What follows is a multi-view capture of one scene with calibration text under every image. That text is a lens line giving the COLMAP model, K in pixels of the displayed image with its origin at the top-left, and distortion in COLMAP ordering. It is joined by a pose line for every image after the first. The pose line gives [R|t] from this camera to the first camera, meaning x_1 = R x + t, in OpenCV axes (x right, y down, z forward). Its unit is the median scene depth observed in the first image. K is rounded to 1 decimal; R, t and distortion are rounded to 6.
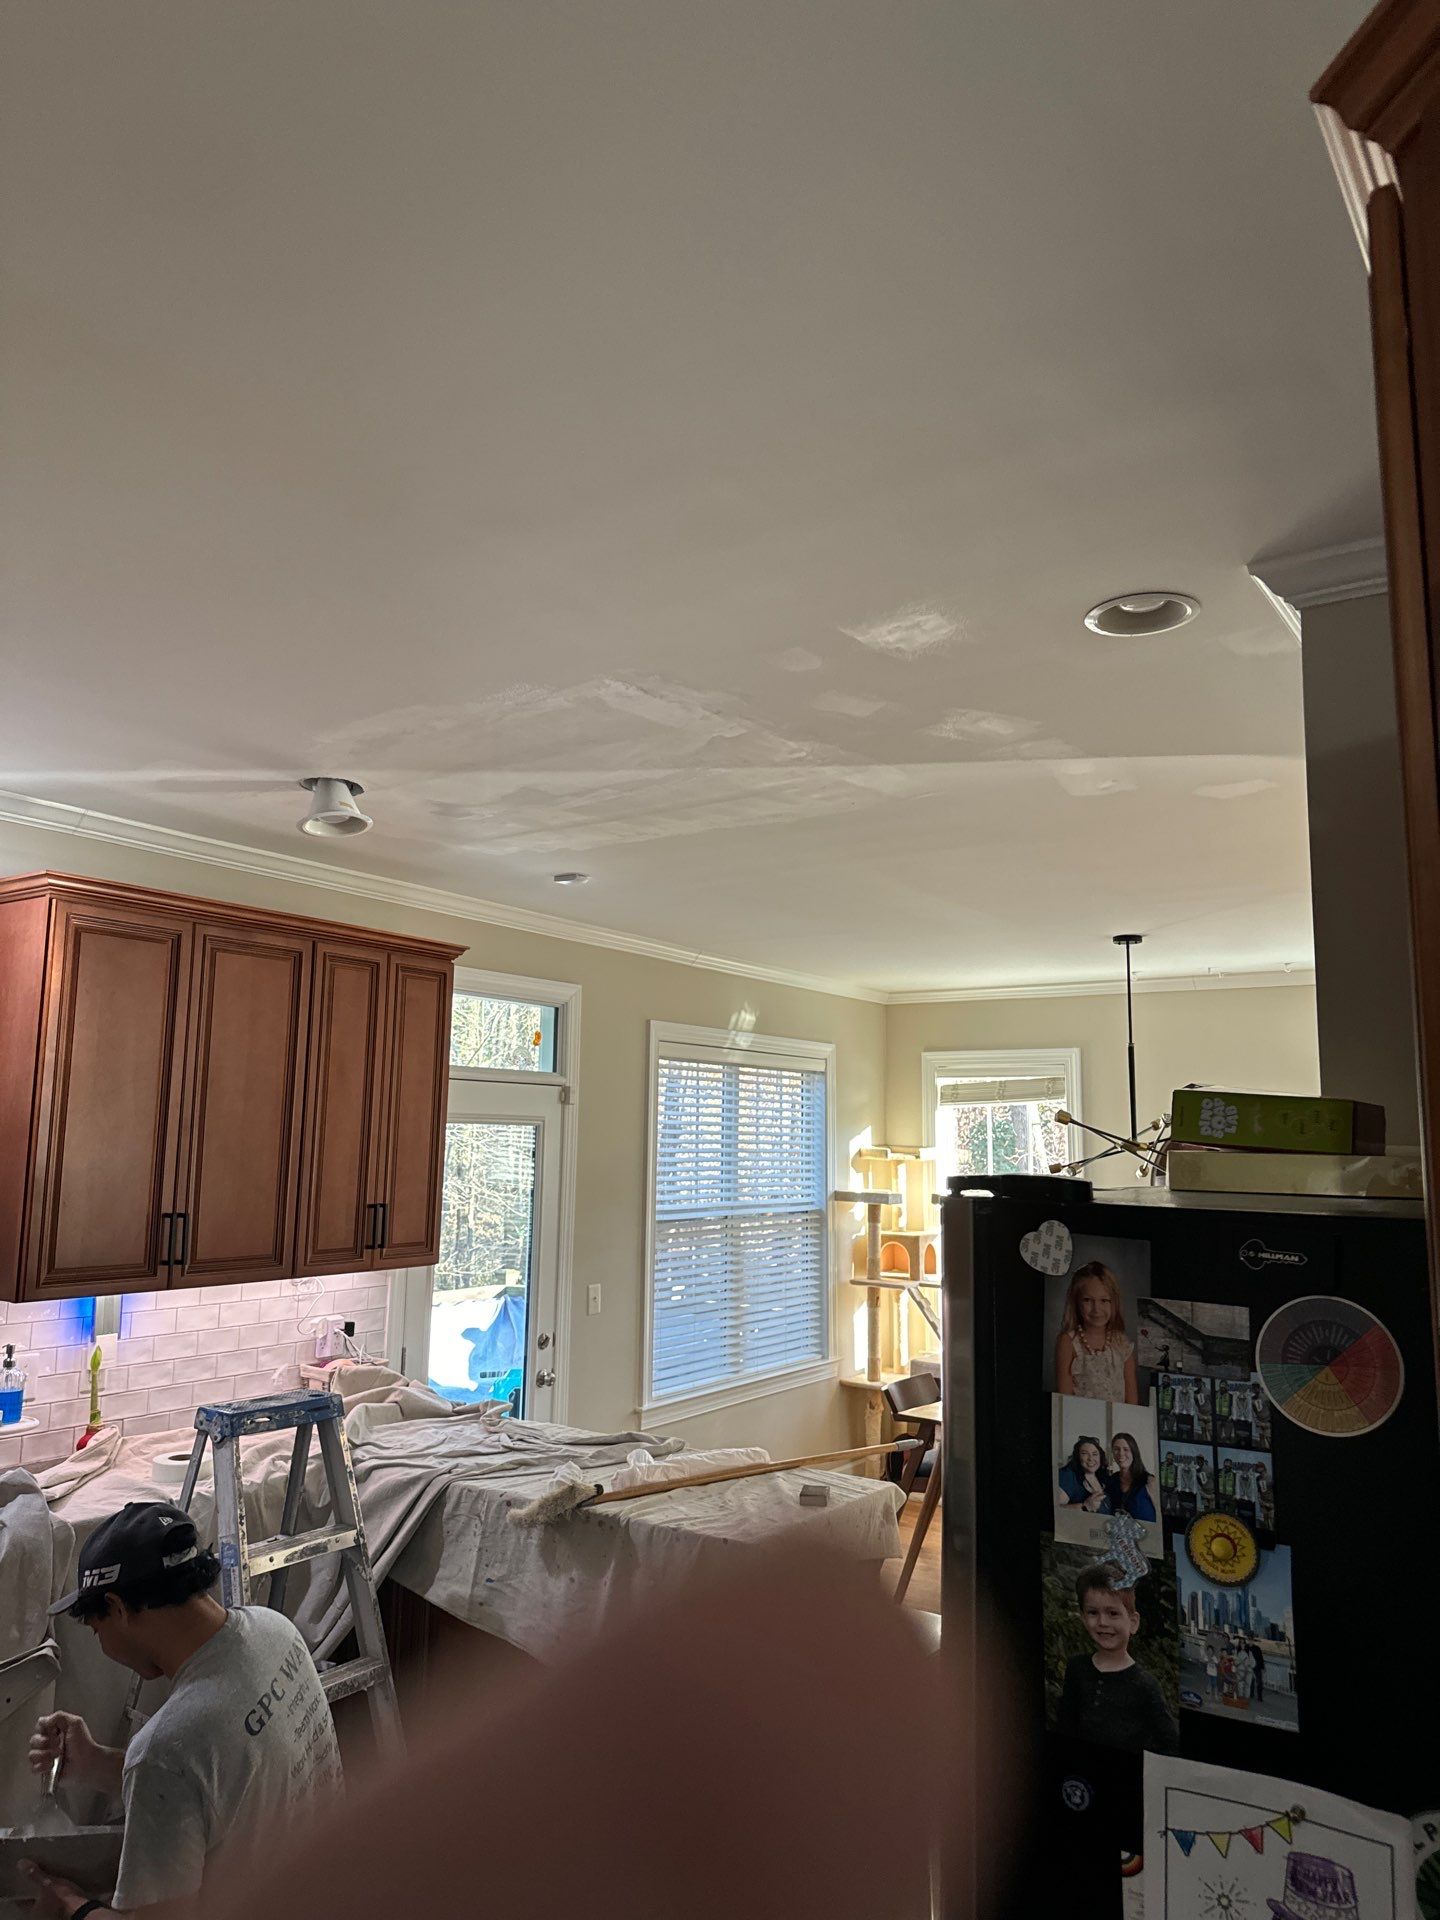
lens RADIAL K [[1397.2, 0, 725.0], [0, 1397.2, 956.2], [0, 0, 1]] dist [-0.006830, -0.007231]
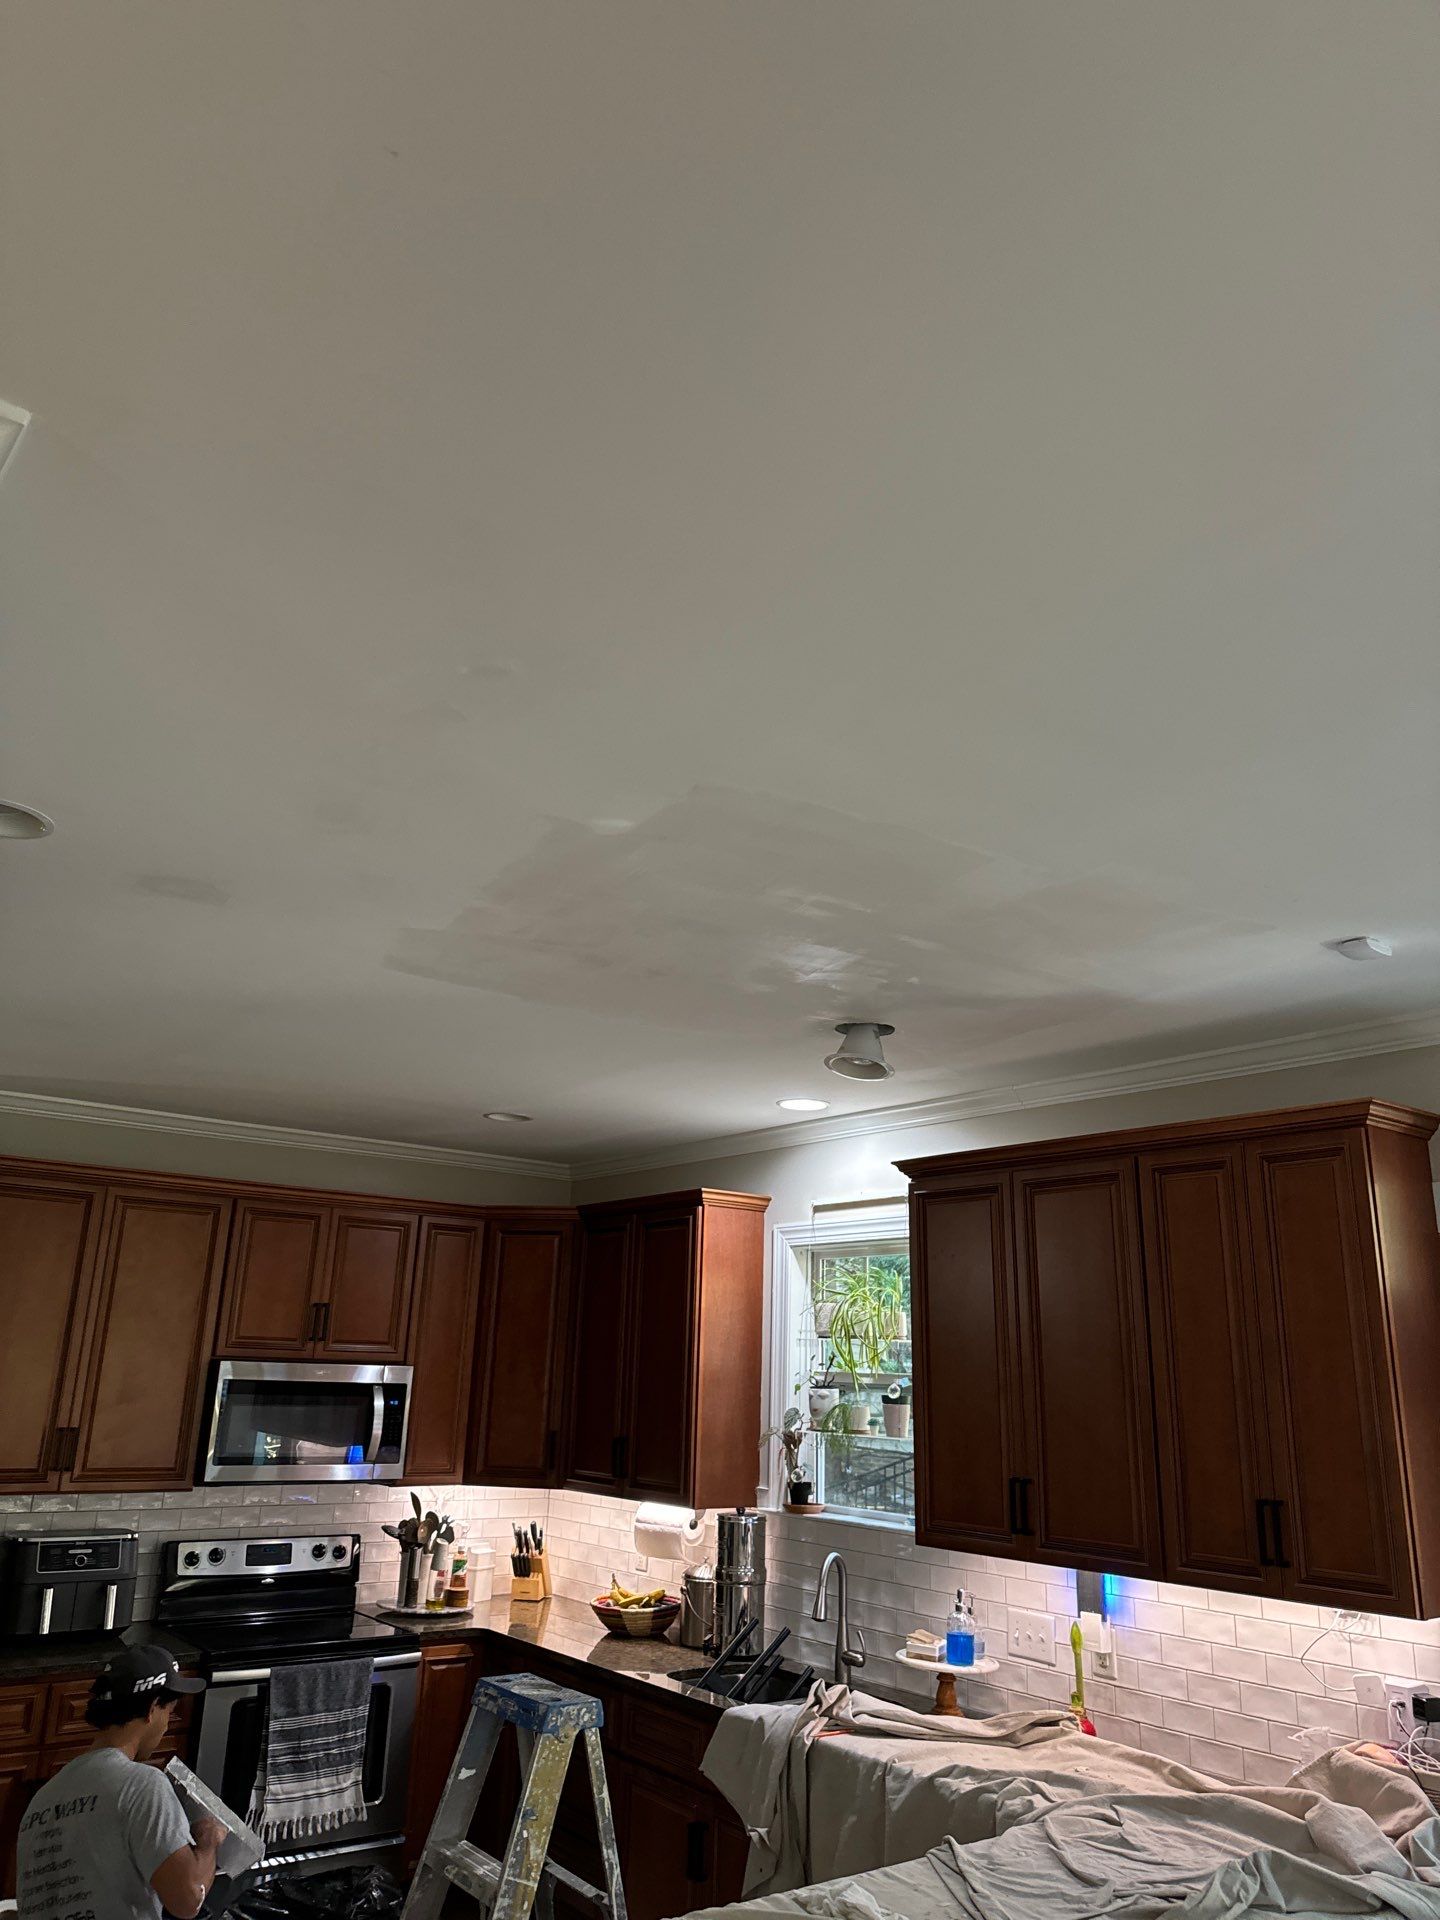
lens RADIAL K [[1388.7, 0, 710.5], [0, 1388.7, 962.7], [0, 0, 1]] dist [0.042534, -0.035024]
pose [[-0.310227, -0.295108, -0.903698, 0.661326], [0.089939, 0.937224, -0.336931, 0.159833], [0.946398, -0.185803, -0.264211, 1.129883]]
